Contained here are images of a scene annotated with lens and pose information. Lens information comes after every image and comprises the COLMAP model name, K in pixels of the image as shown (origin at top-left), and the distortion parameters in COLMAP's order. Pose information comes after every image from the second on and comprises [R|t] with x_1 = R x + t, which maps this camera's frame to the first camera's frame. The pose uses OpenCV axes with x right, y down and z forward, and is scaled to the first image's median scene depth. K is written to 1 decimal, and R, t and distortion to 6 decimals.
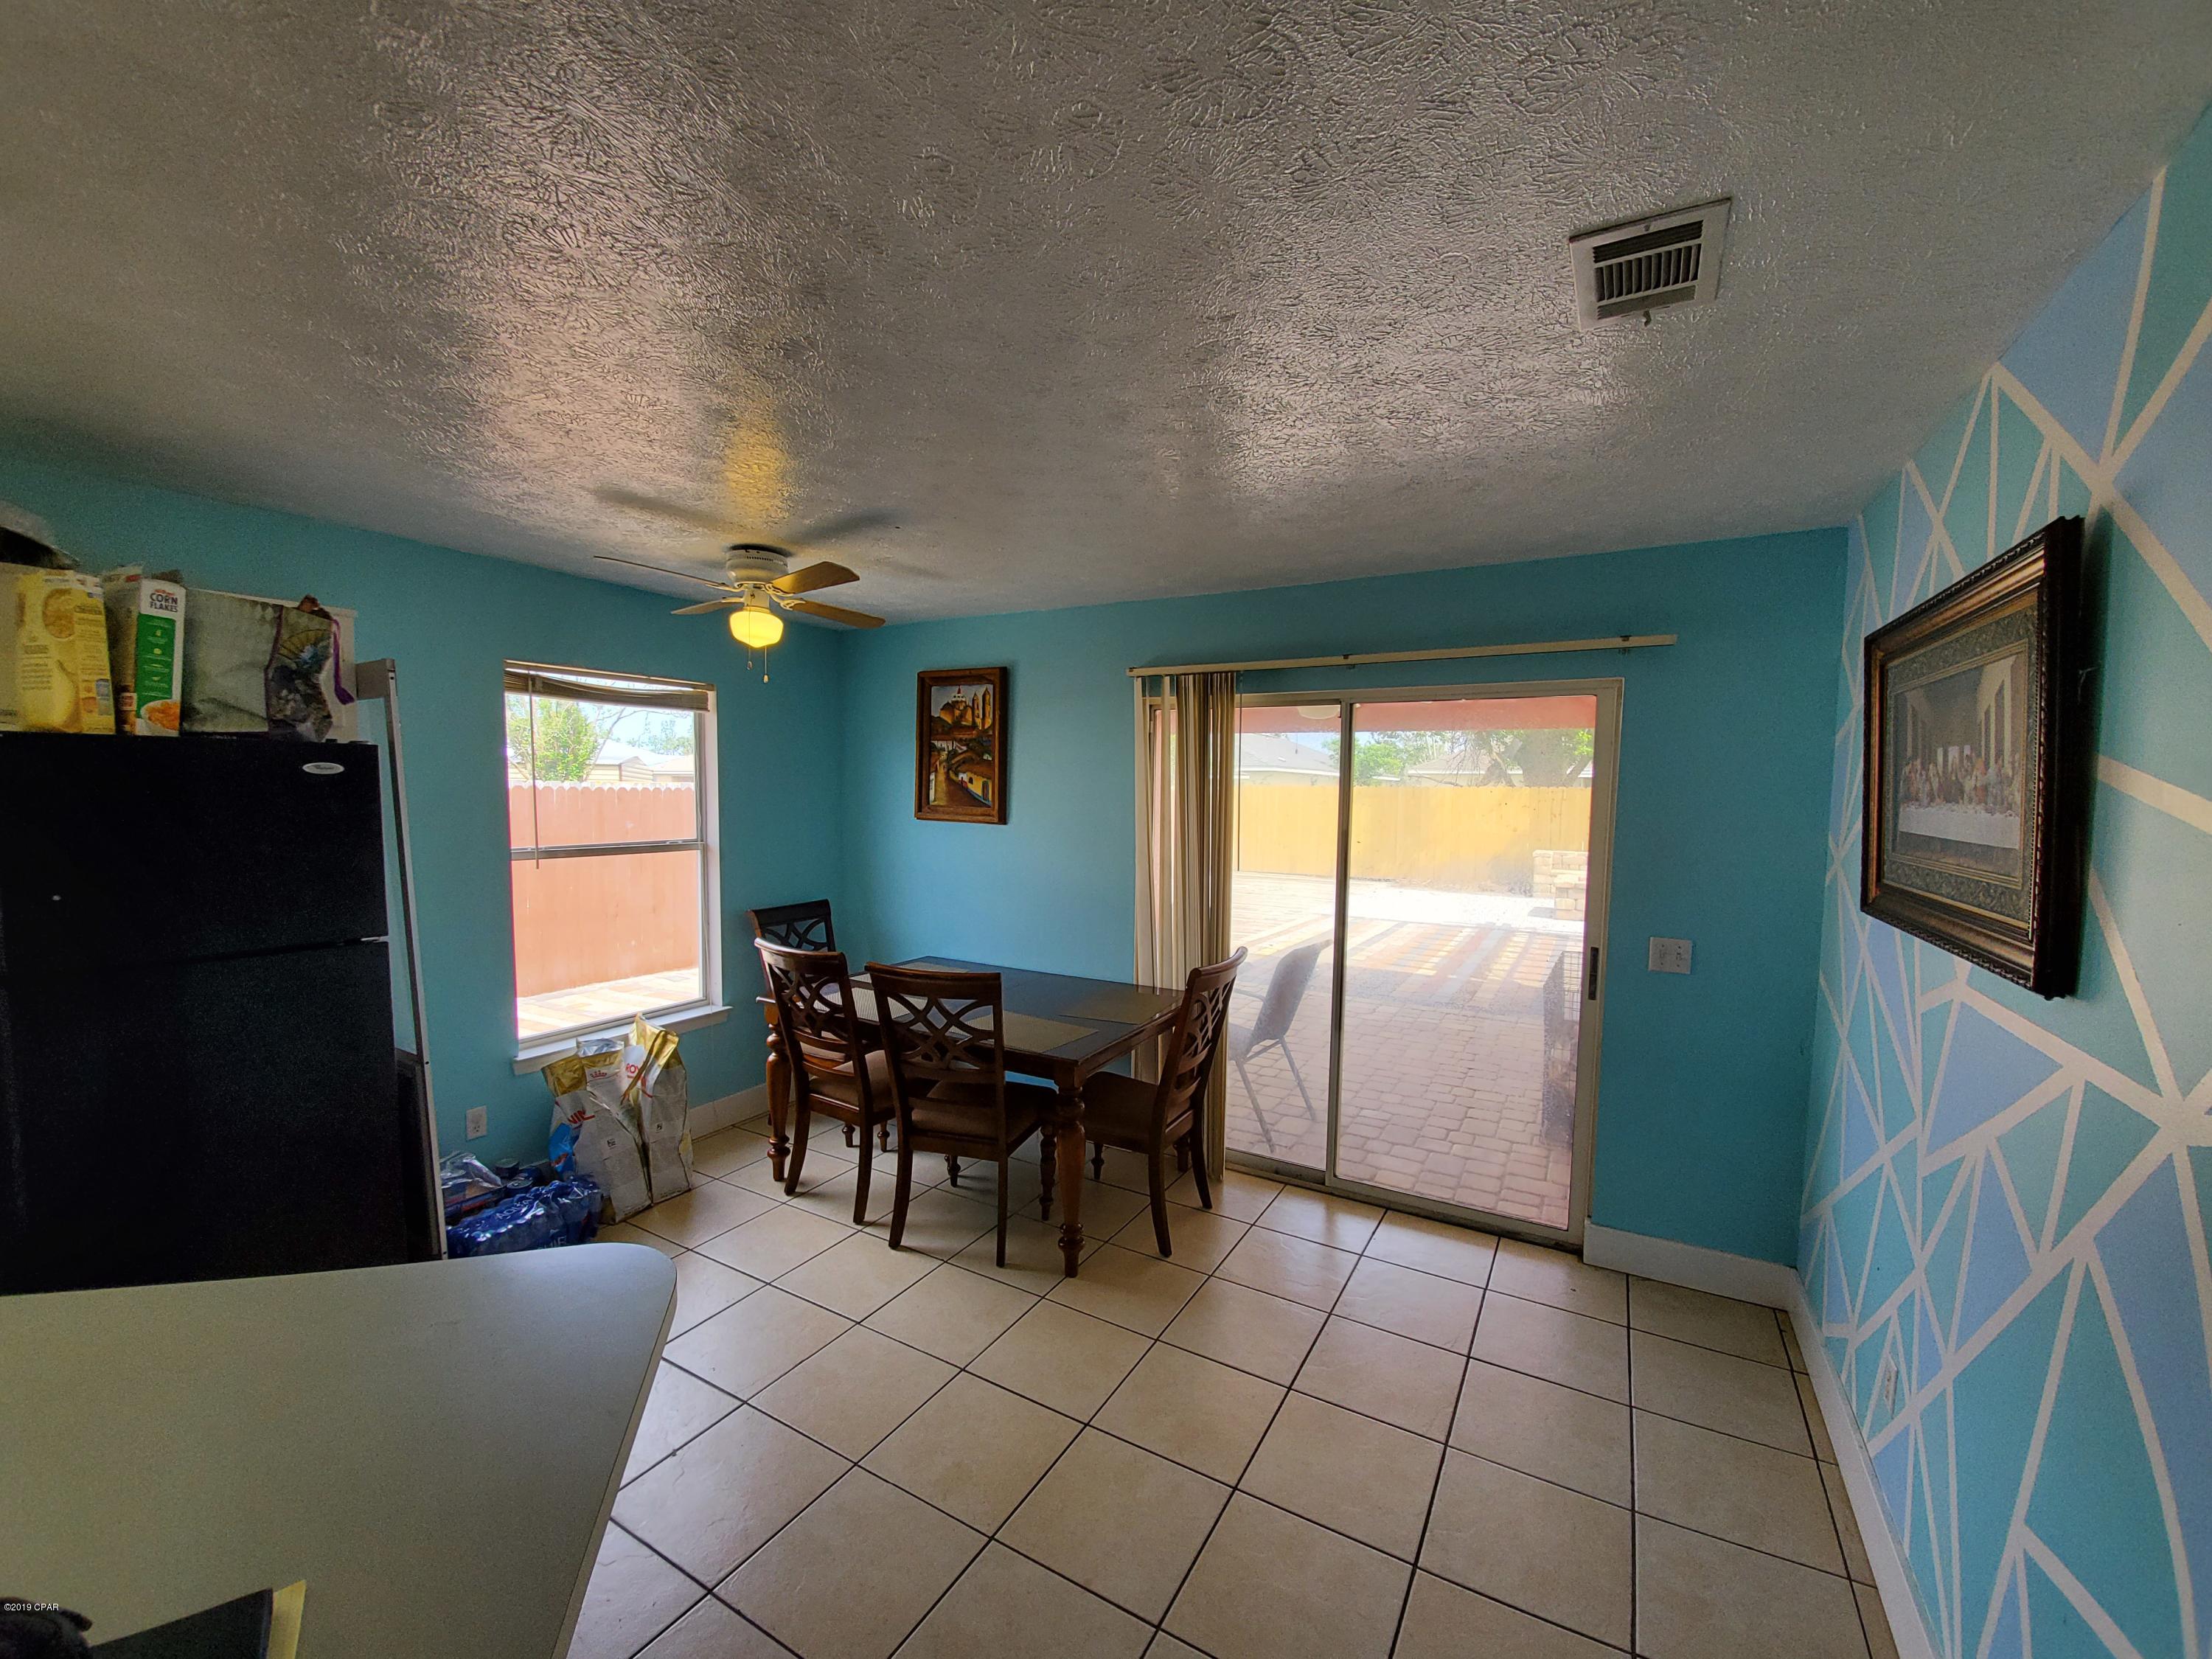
lens RADIAL K [[892.4, 0, 1093.2], [0, 892.4, 847.9], [0, 0, 1]] dist [0.017253, -0.009832]
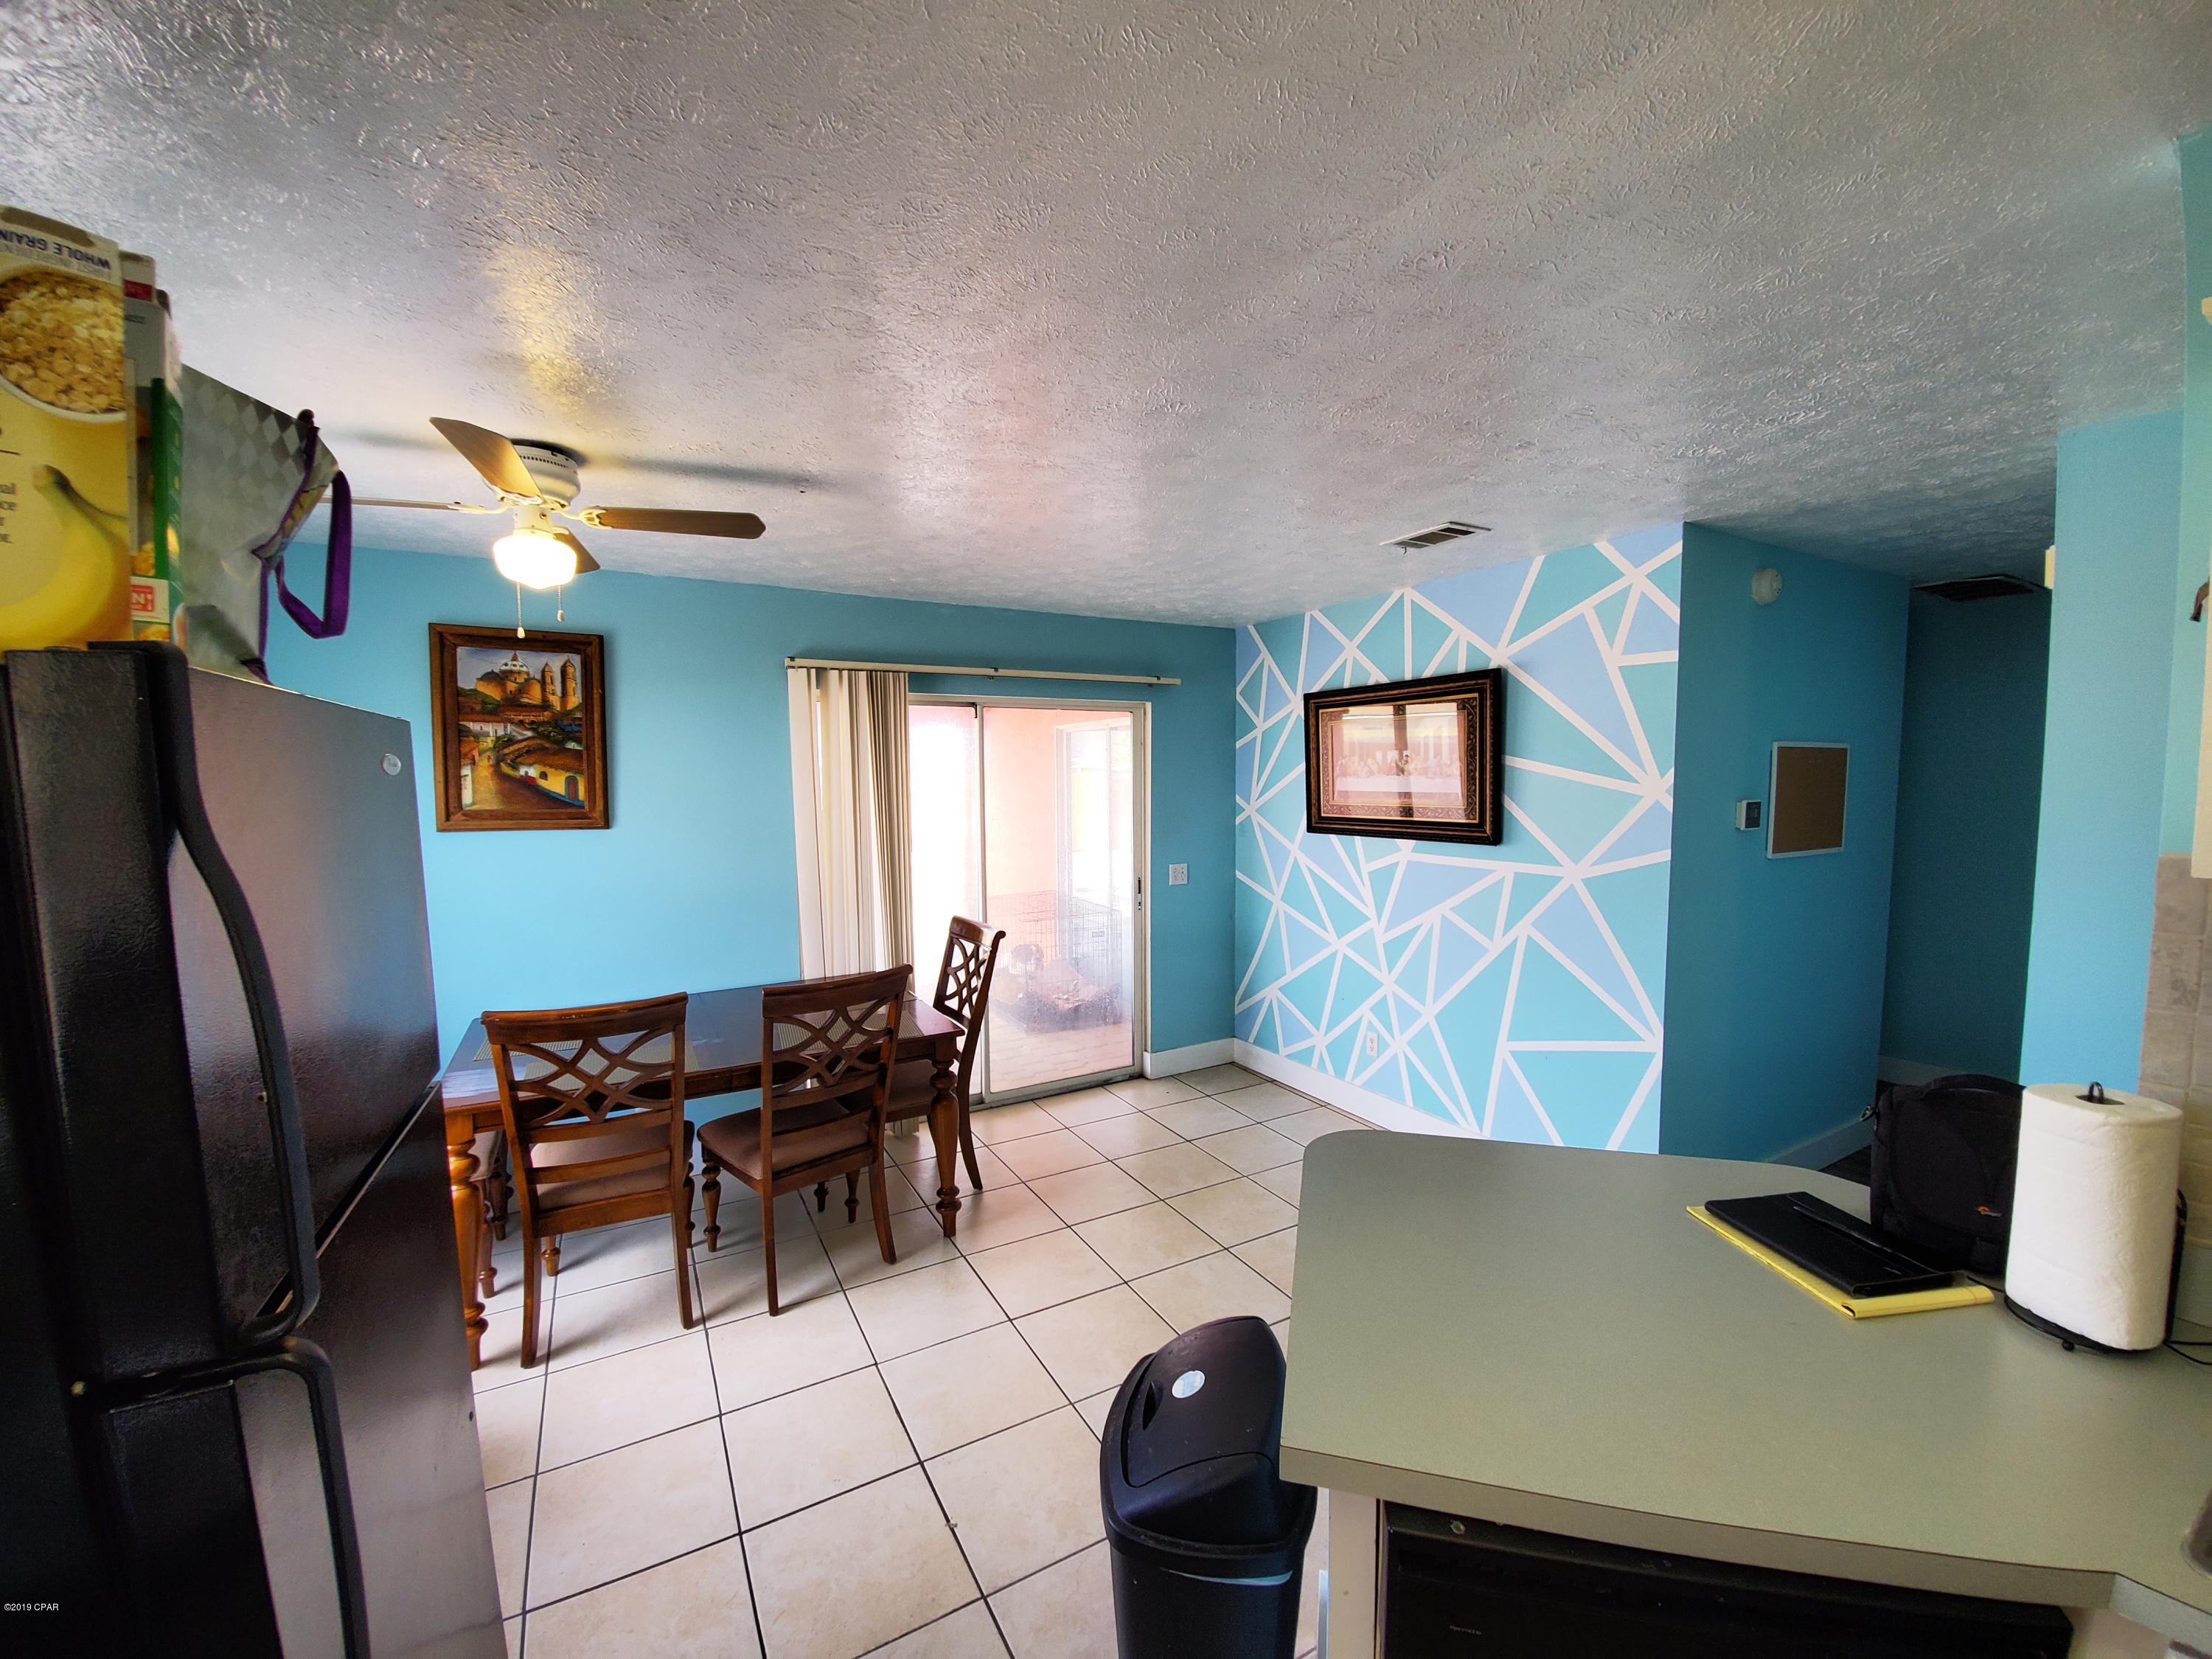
lens RADIAL K [[873.1, 0, 1093.5], [0, 873.1, 841.8], [0, 0, 1]] dist [0.000626, -0.009003]
pose [[0.517000, -0.080775, 0.852166, -0.642338], [0.074824, 0.995992, 0.049013, -0.023299], [-0.852709, 0.038422, 0.520971, 0.239852]]
